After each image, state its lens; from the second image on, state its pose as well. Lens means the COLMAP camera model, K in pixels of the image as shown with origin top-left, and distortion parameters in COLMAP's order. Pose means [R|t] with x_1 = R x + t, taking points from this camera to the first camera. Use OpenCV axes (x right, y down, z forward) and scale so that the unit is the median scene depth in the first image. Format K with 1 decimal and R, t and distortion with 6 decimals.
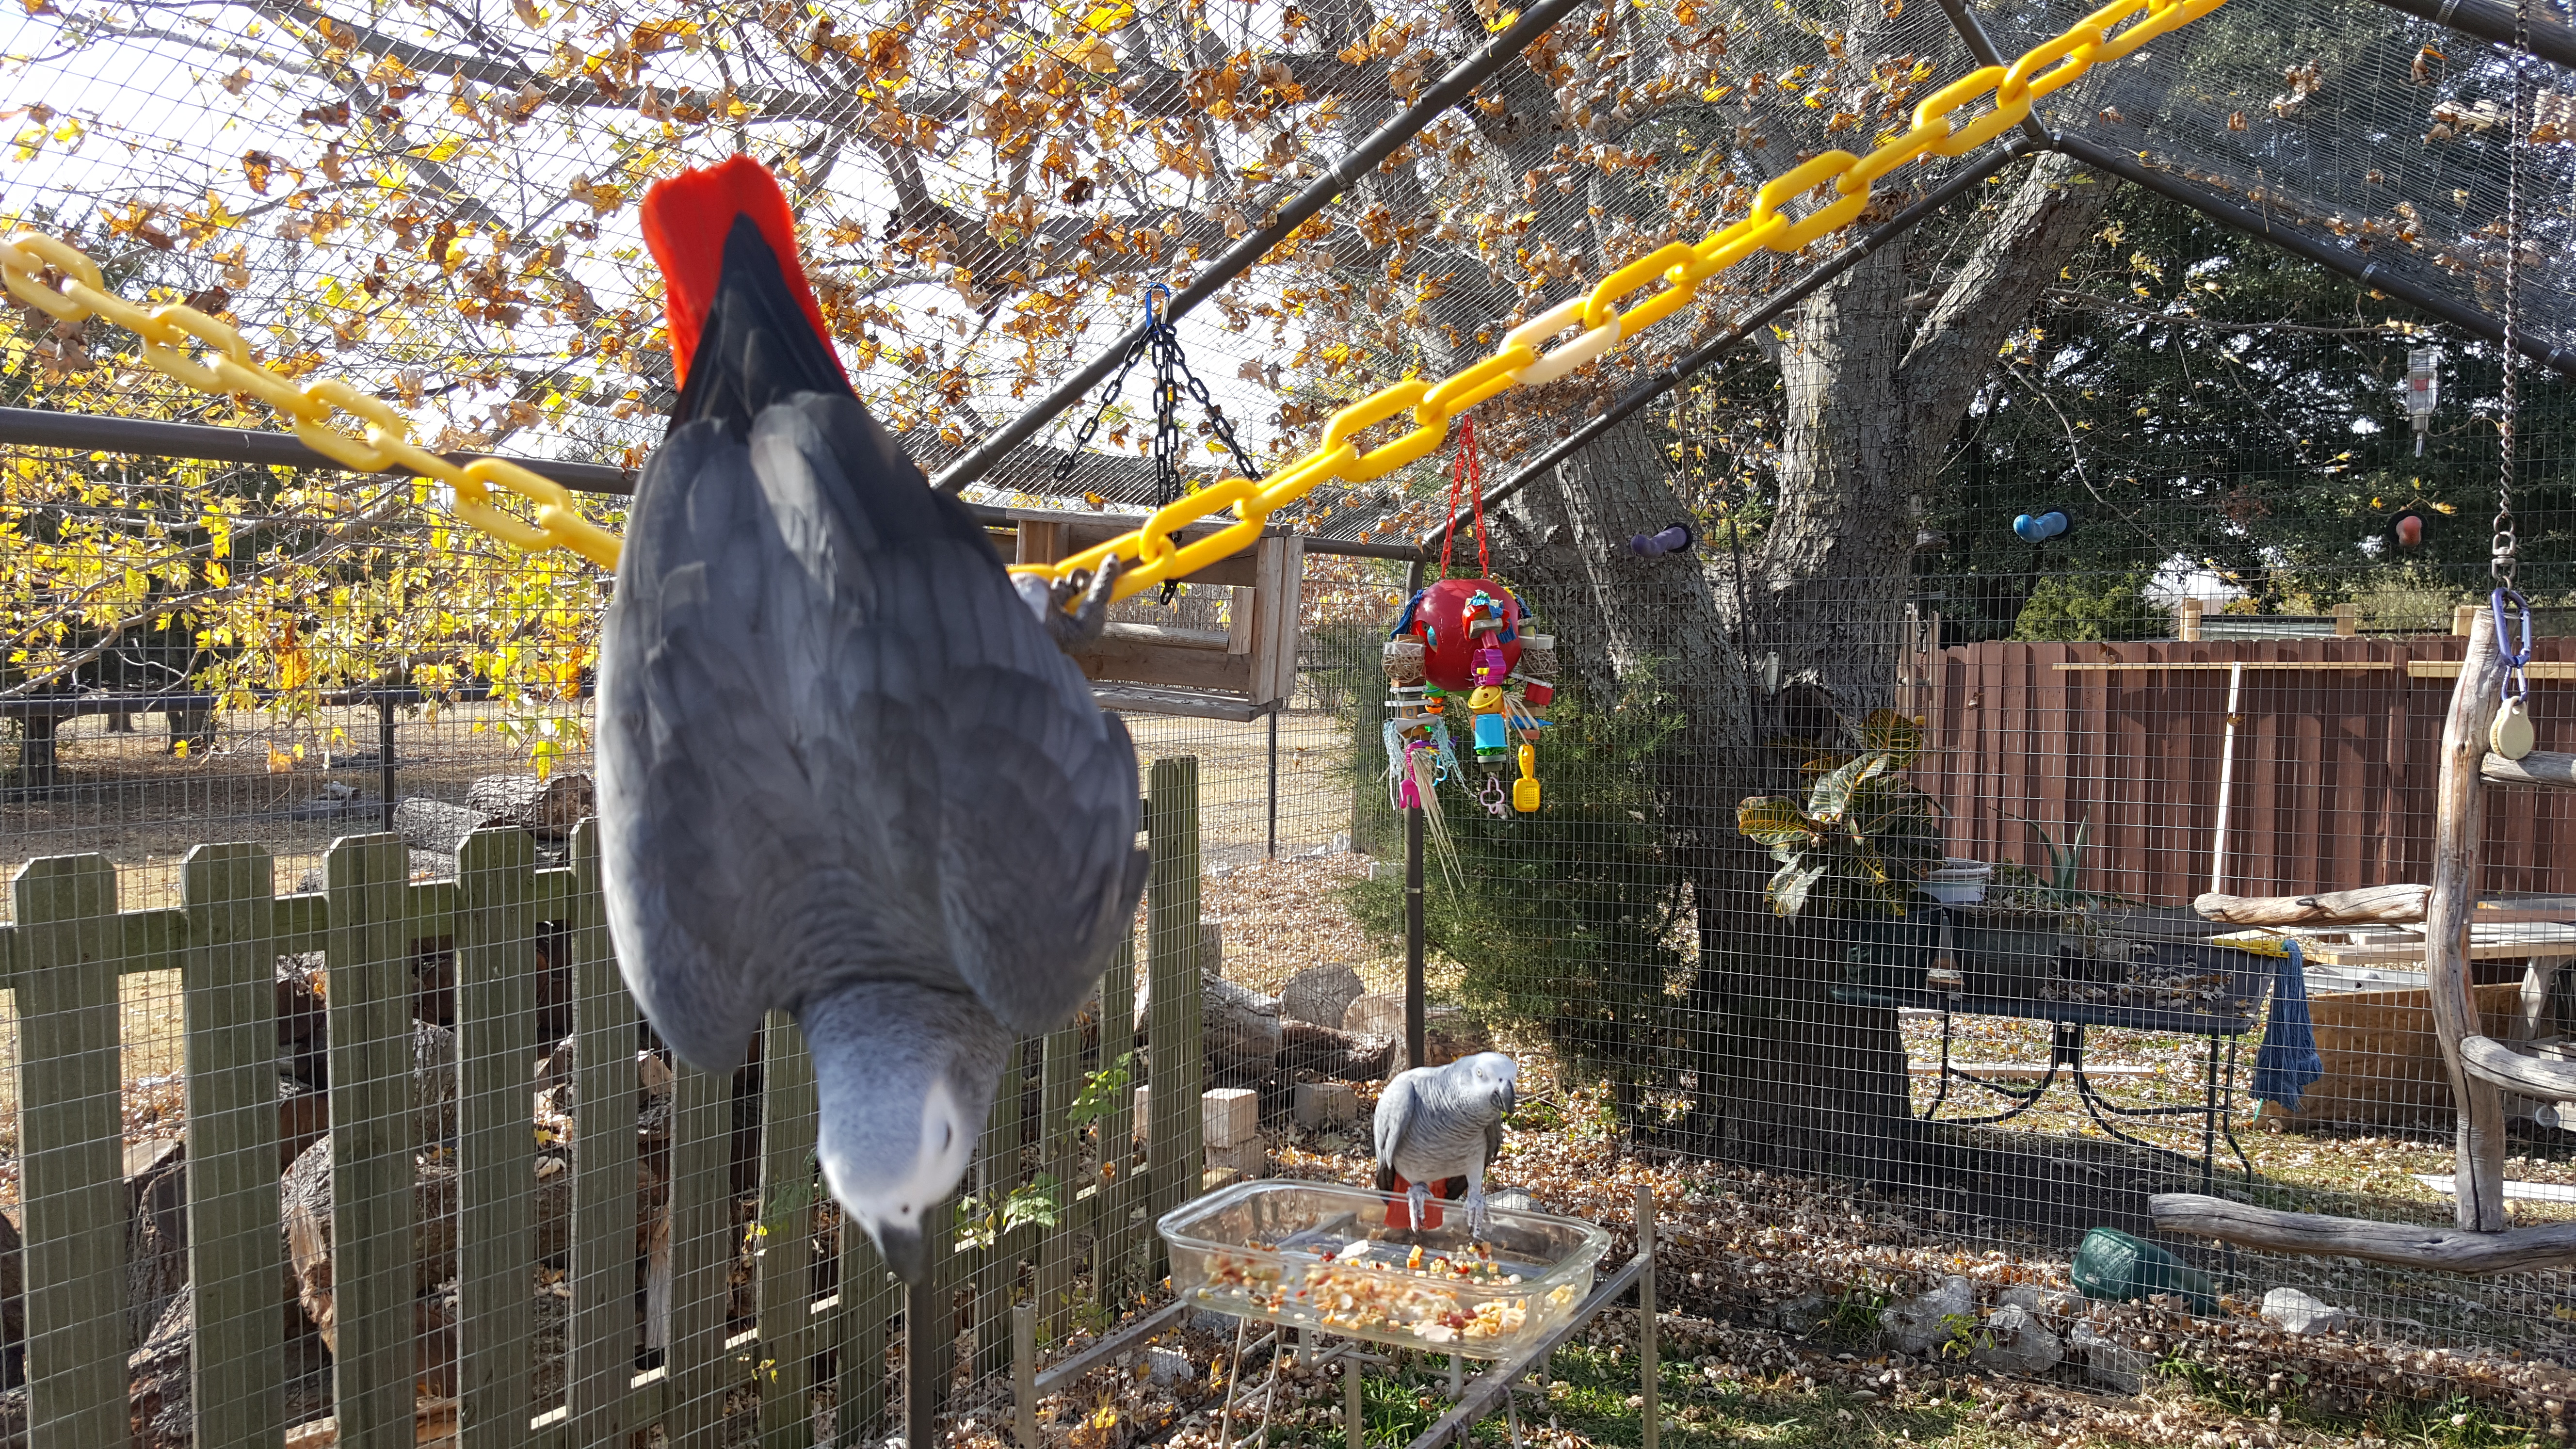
lens RADIAL K [[1962.4, 0, 1237.2], [0, 1962.4, 737.0], [0, 0, 1]] dist [0.079153, -0.095961]
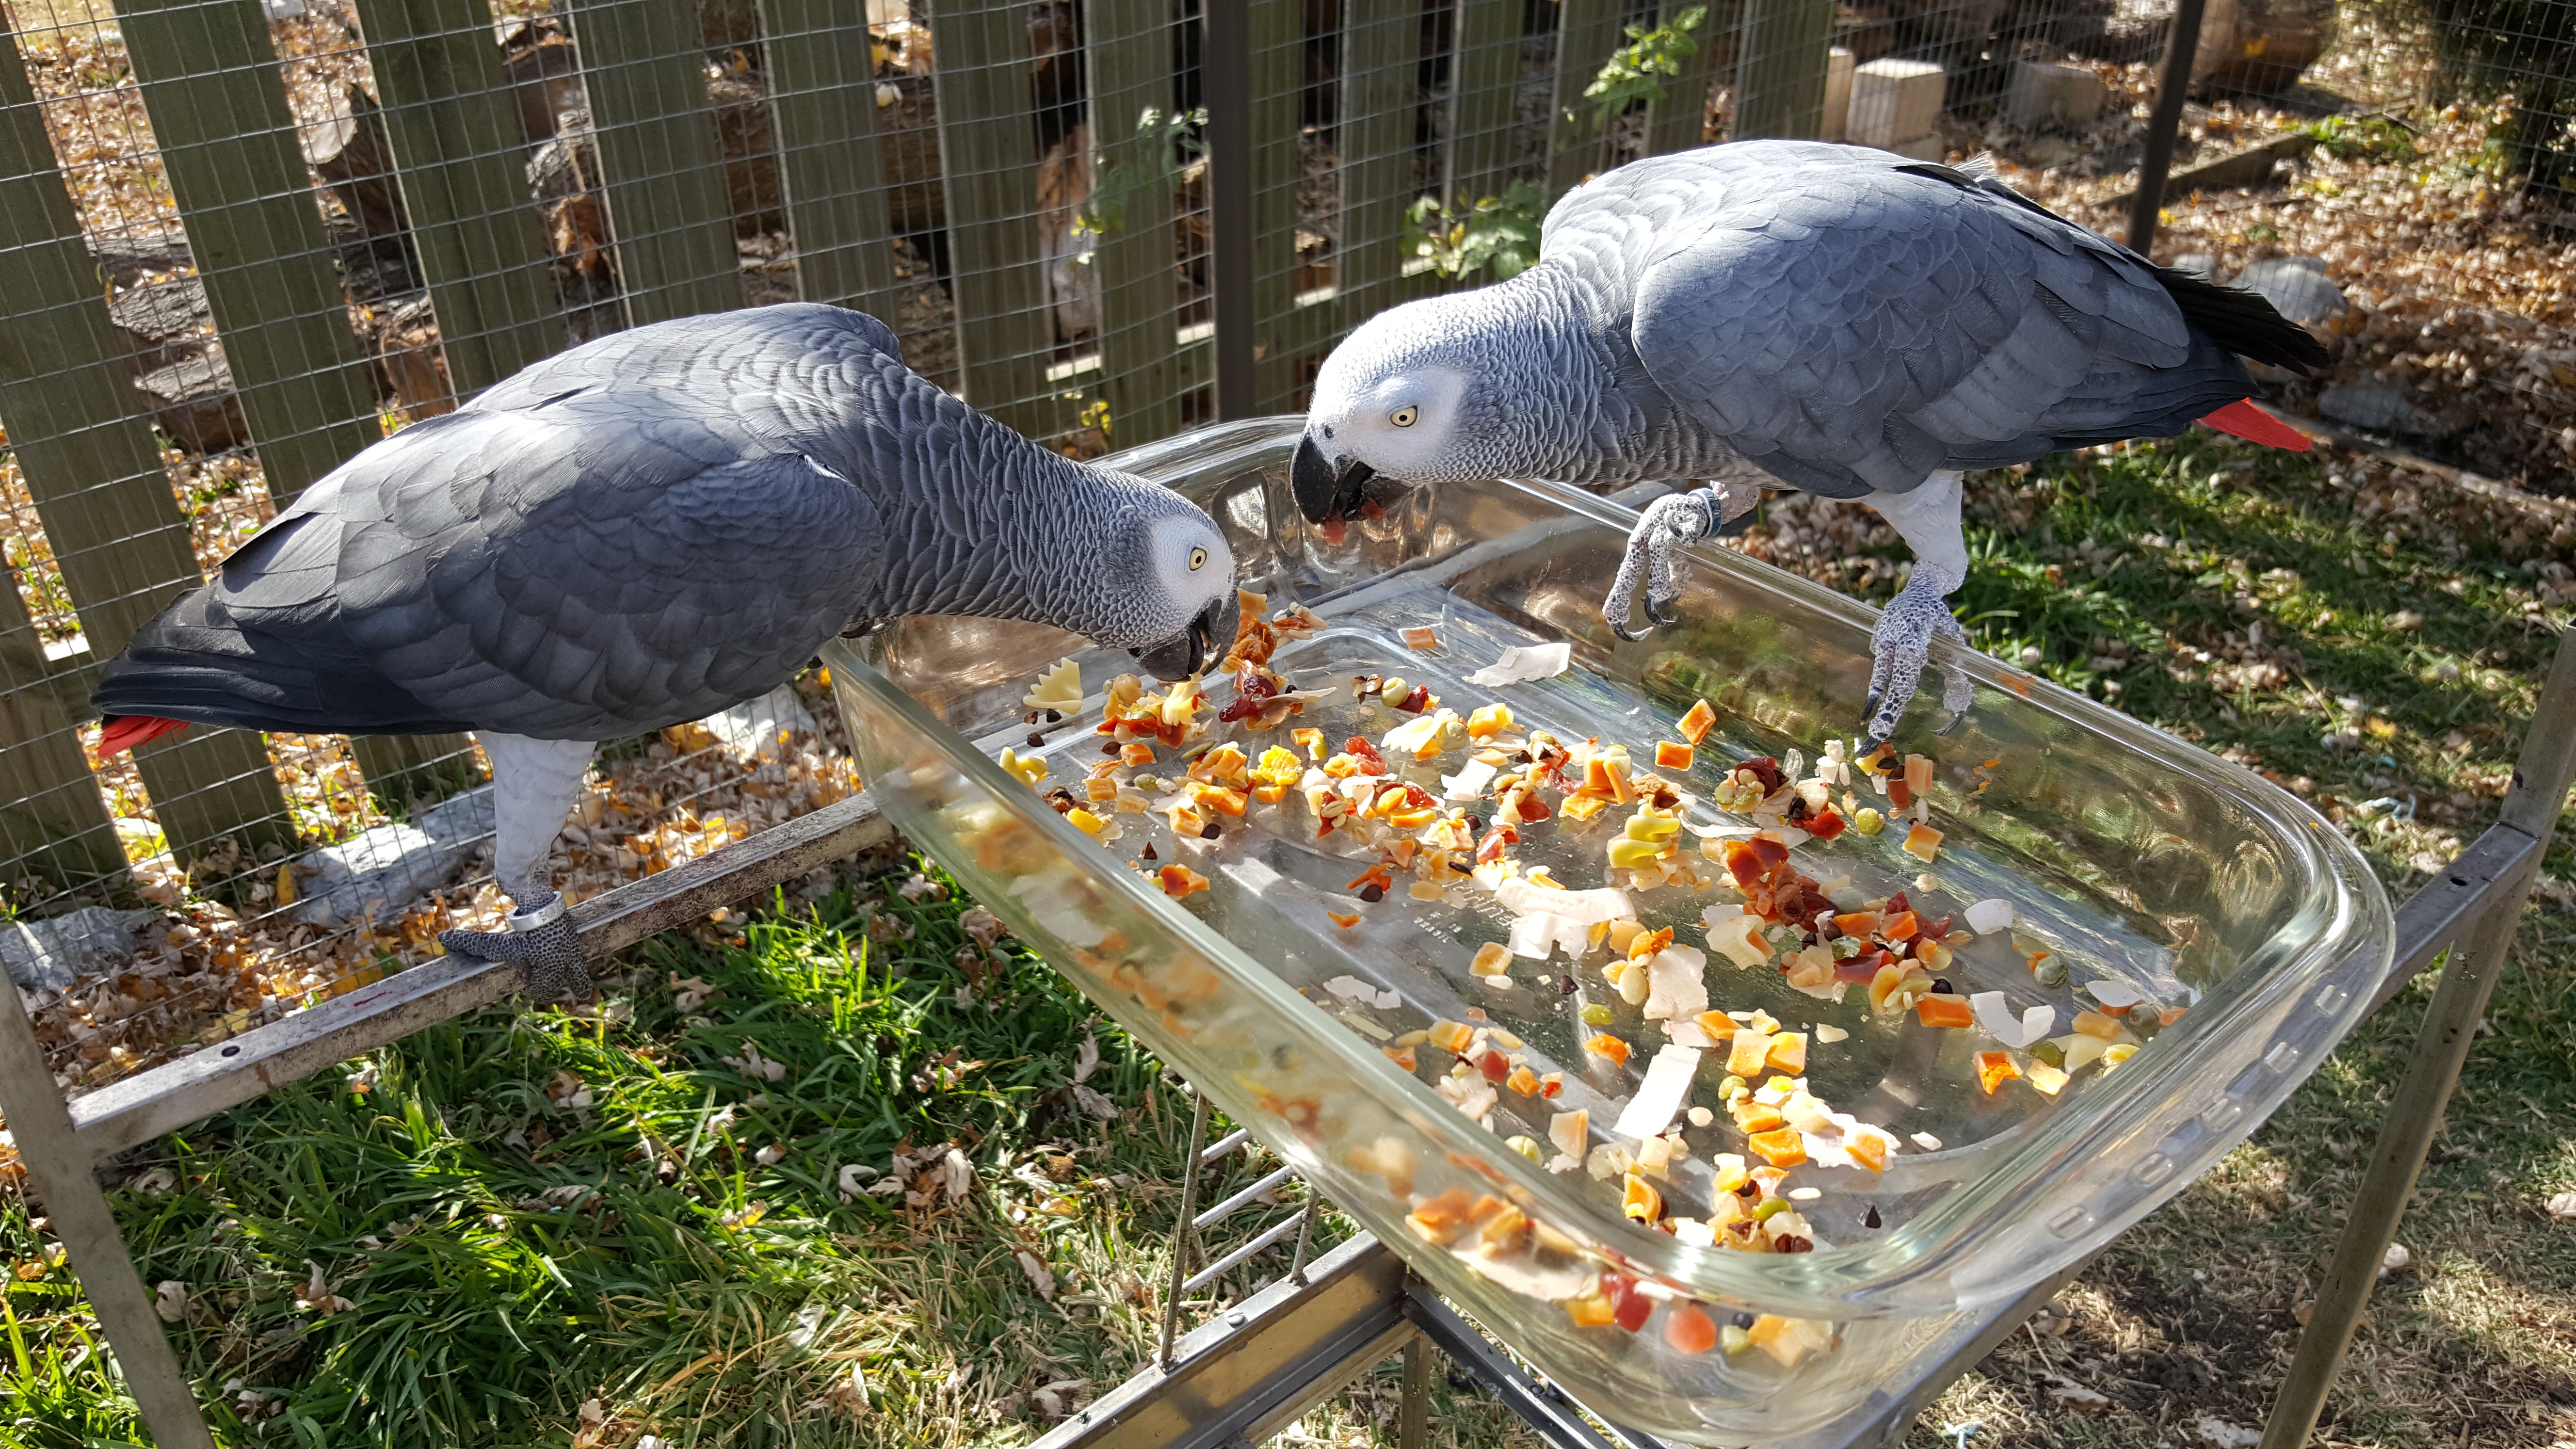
lens RADIAL K [[1962.4, 0, 1314.1], [0, 1962.4, 654.8], [0, 0, 1]] dist [0.079153, -0.095961]
pose [[0.939668, 0.178723, -0.291690, 0.047130], [-0.019303, 0.879016, 0.476401, 0.033792], [0.341544, -0.442028, 0.829433, 0.268425]]
